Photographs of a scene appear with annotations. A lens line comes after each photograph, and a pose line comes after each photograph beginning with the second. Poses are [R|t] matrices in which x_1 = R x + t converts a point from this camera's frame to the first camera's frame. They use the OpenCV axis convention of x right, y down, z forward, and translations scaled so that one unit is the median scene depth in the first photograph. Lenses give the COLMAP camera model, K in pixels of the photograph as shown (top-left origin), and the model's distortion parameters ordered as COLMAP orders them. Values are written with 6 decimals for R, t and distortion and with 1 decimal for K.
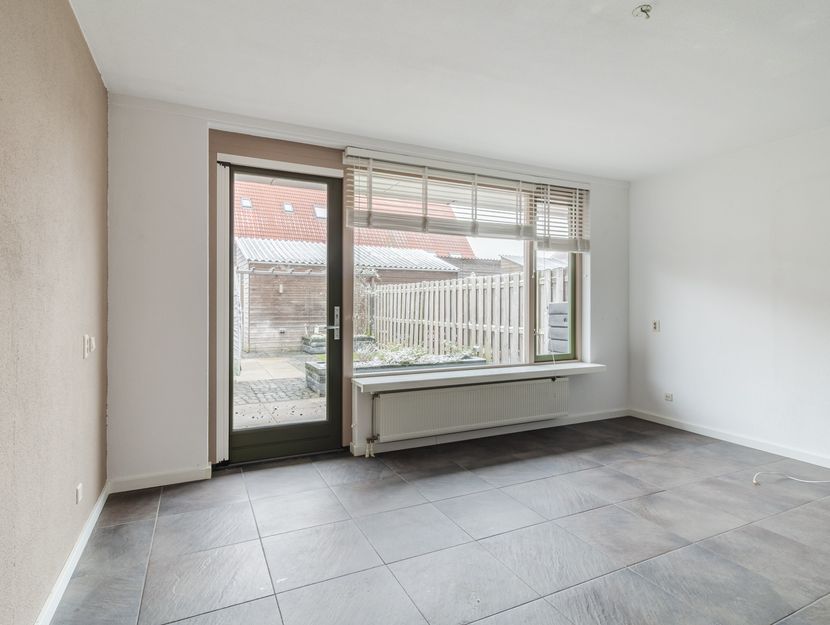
lens RADIAL K [[475.4, 0, 443.0], [0, 475.4, 301.8], [0, 0, 1]] dist [0.007209, -0.001564]
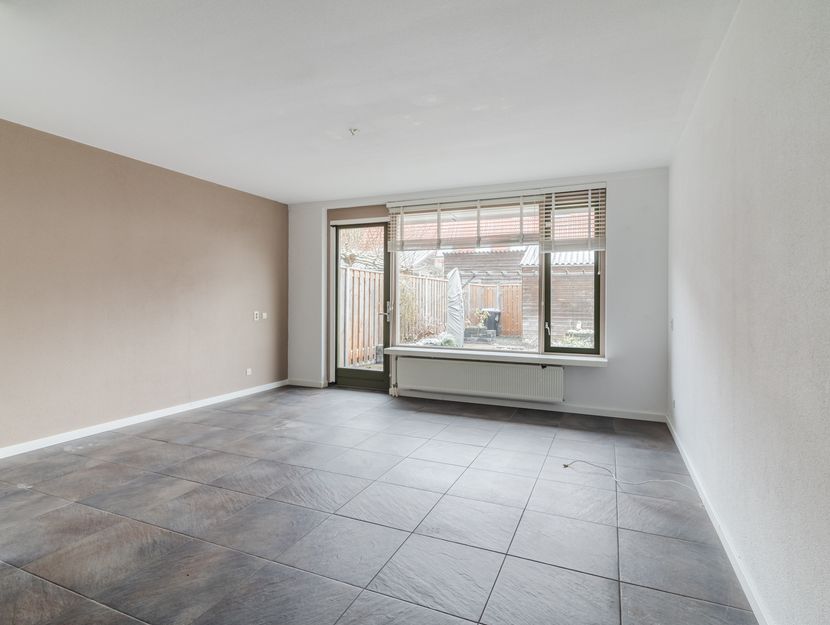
lens RADIAL K [[475.4, 0, 385.4], [0, 475.4, 301.1], [0, 0, 1]] dist [0.007209, -0.001564]
pose [[0.604564, 0.002358, -0.796553, 0.844920], [-0.000687, 0.999997, 0.002438, 0.003991], [0.796556, -0.000927, 0.604564, 0.012457]]
